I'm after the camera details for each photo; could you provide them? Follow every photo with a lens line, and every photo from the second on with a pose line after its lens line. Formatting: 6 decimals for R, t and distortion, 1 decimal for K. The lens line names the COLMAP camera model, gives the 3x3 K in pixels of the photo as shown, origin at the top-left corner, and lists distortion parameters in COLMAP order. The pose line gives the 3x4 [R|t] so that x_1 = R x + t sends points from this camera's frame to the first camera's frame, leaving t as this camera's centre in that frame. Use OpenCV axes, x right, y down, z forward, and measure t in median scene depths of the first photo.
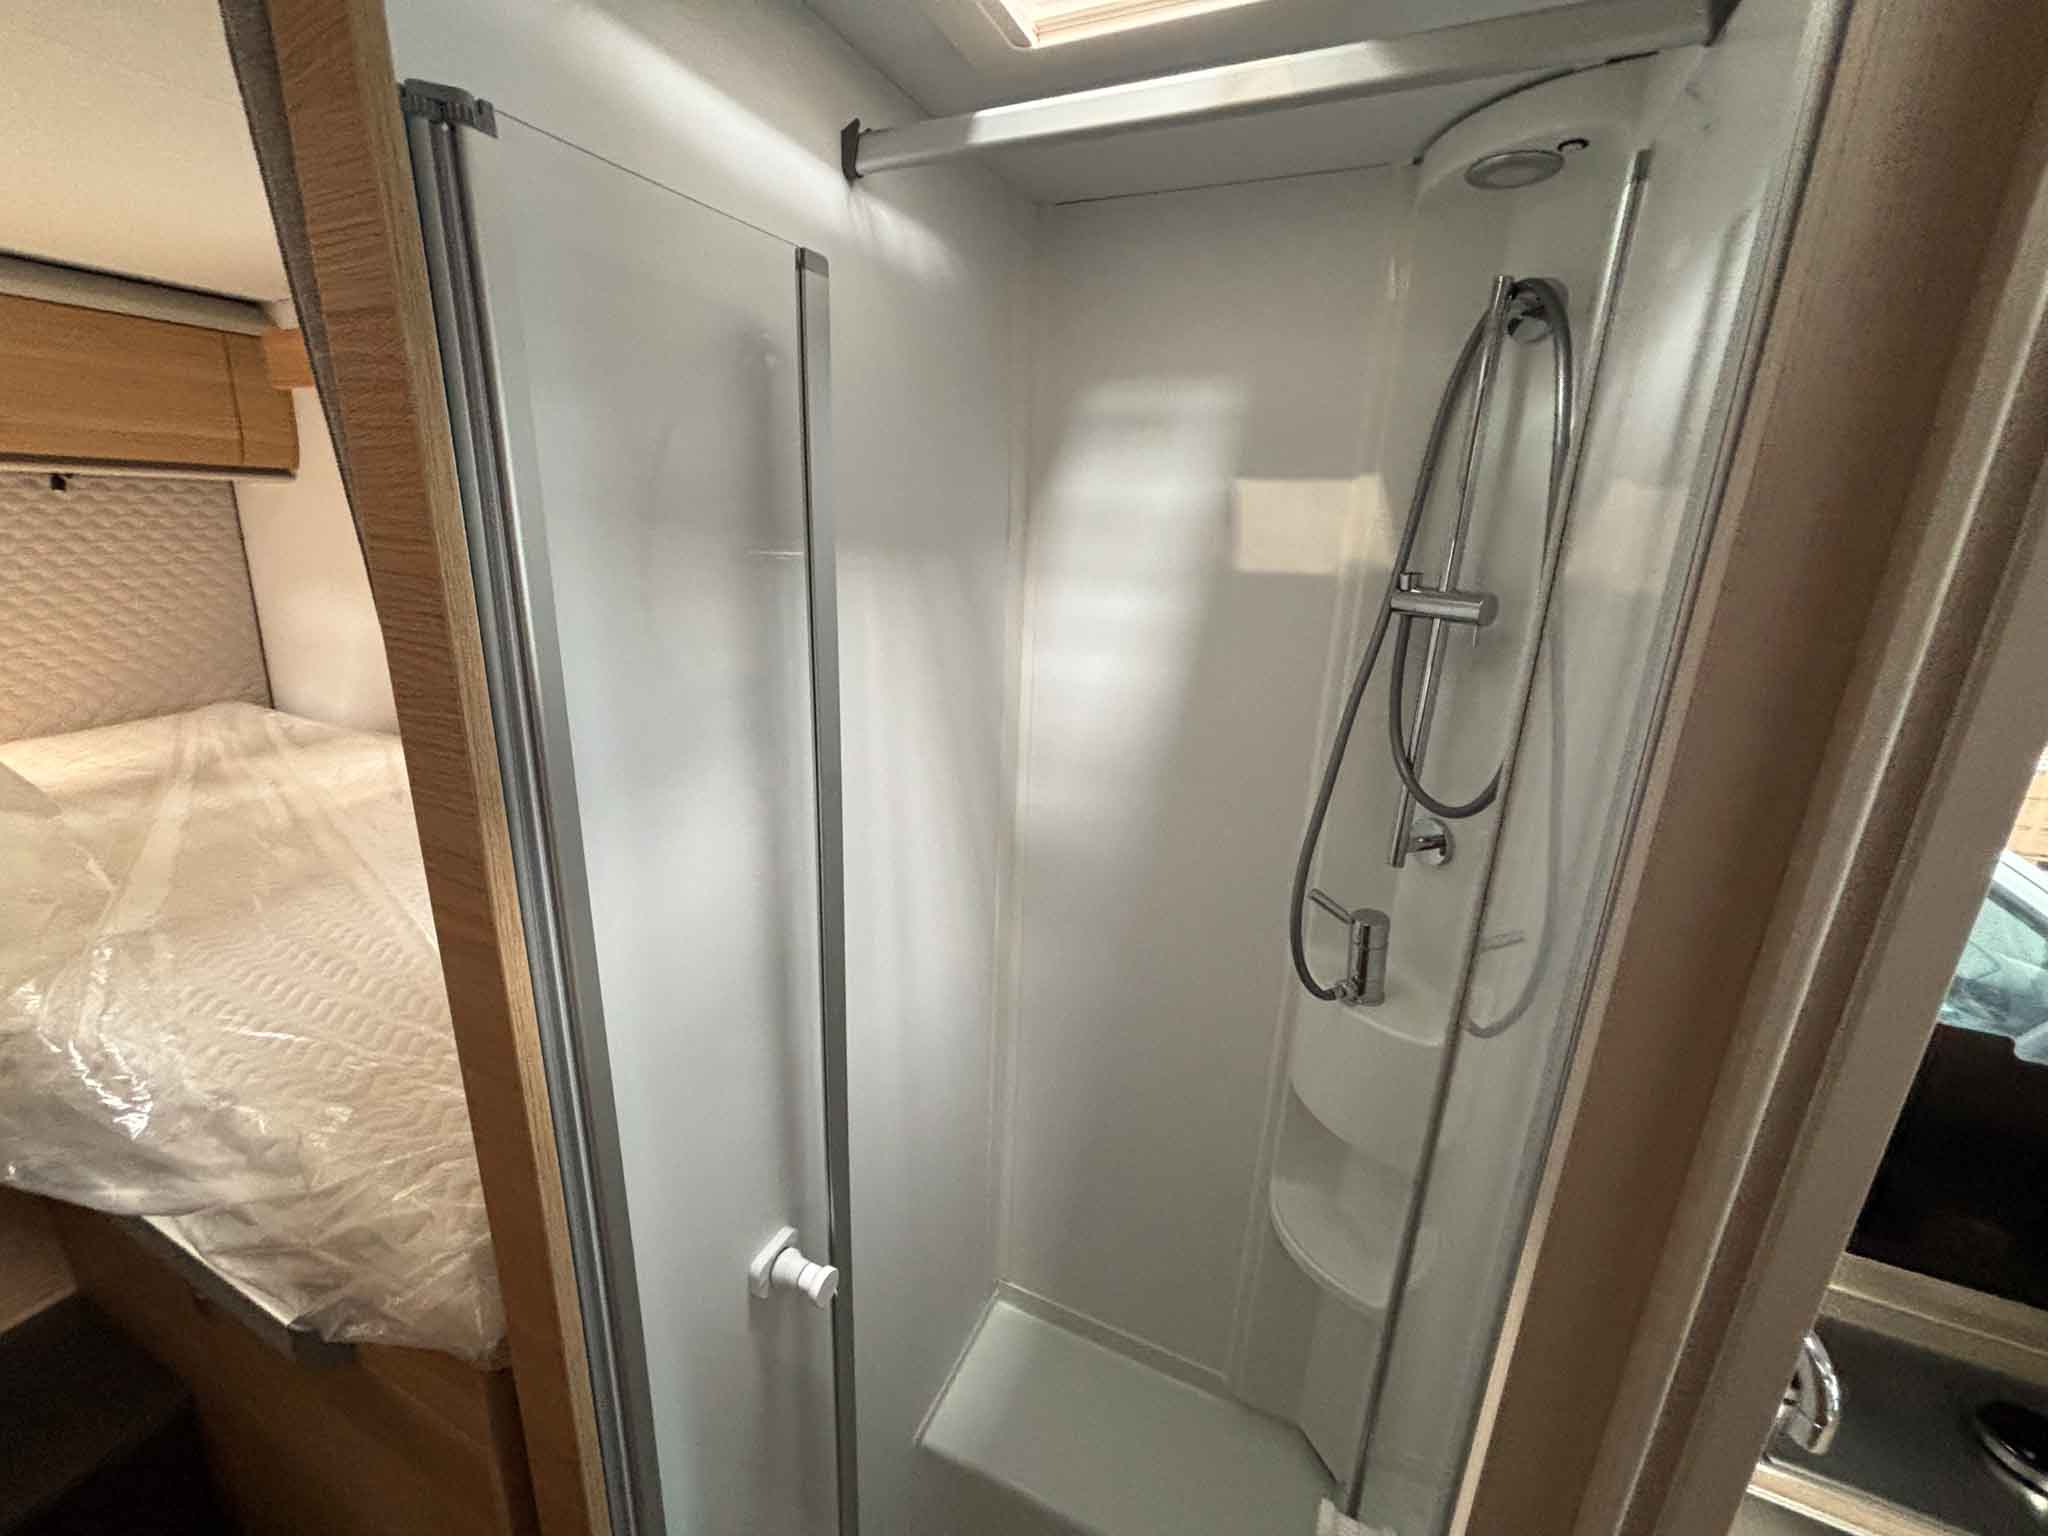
lens RADIAL K [[830.5, 0, 1021.7], [0, 830.5, 759.5], [0, 0, 1]] dist [0.000213, 0.000092]
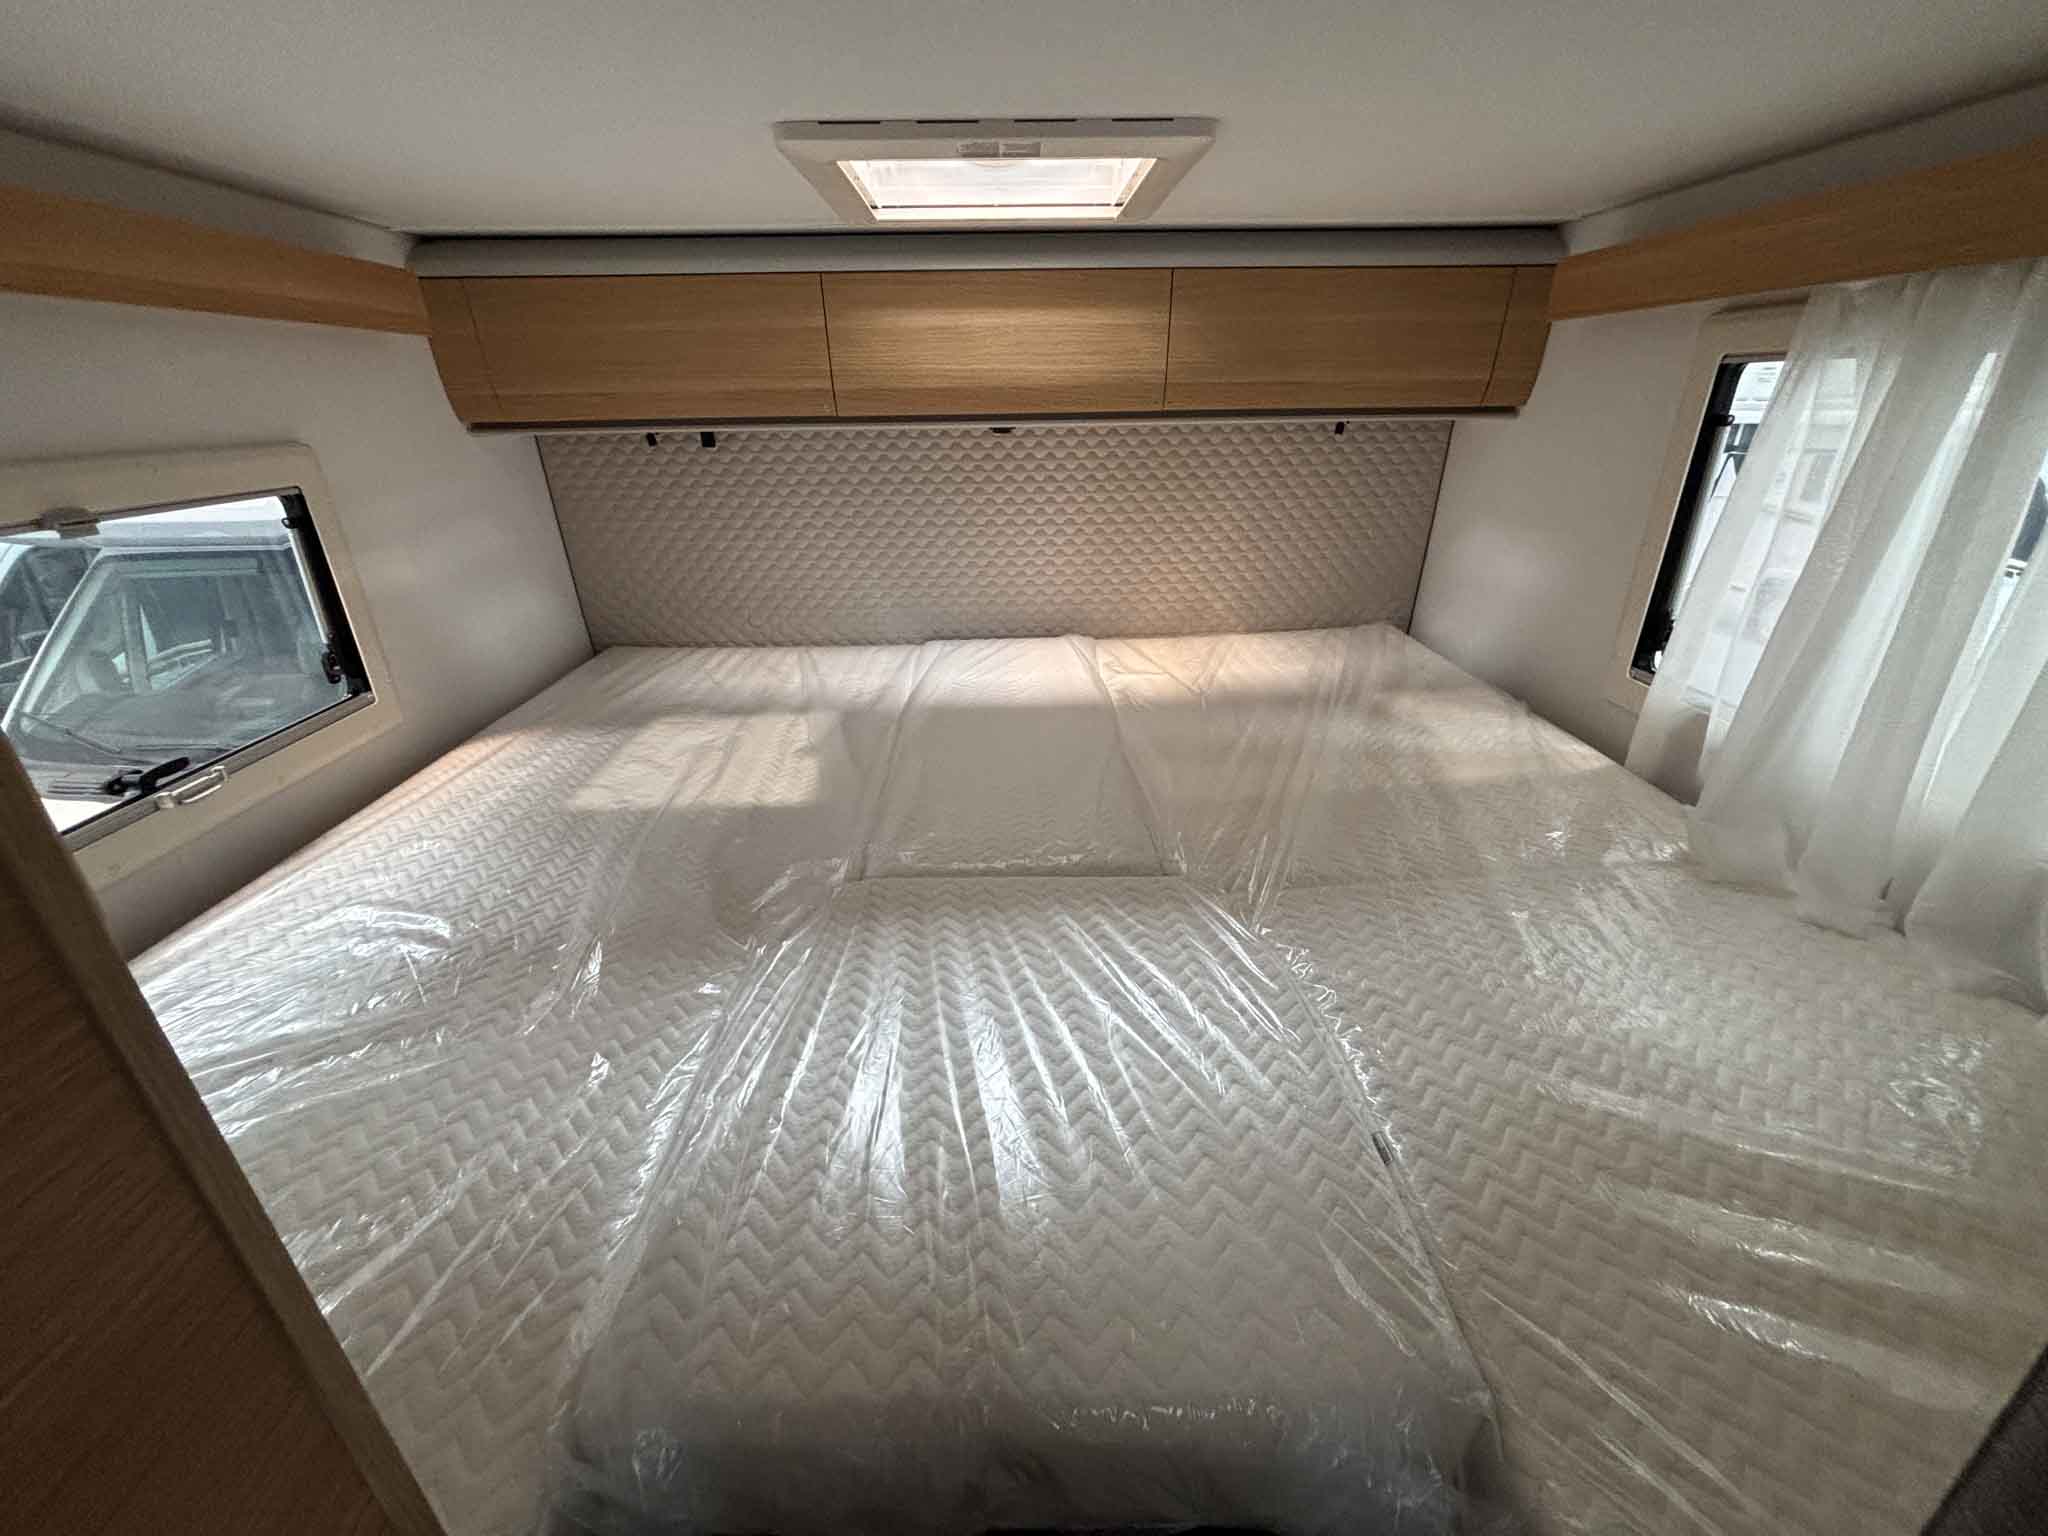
lens RADIAL K [[814.5, 0, 1017.2], [0, 814.5, 761.3], [0, 0, 1]] dist [-0.000144, 0.000125]
pose [[0.439833, 0.331023, -0.834848, -0.258405], [-0.225125, 0.940550, 0.254330, -0.087791], [0.869405, 0.076082, 0.488207, 0.068573]]
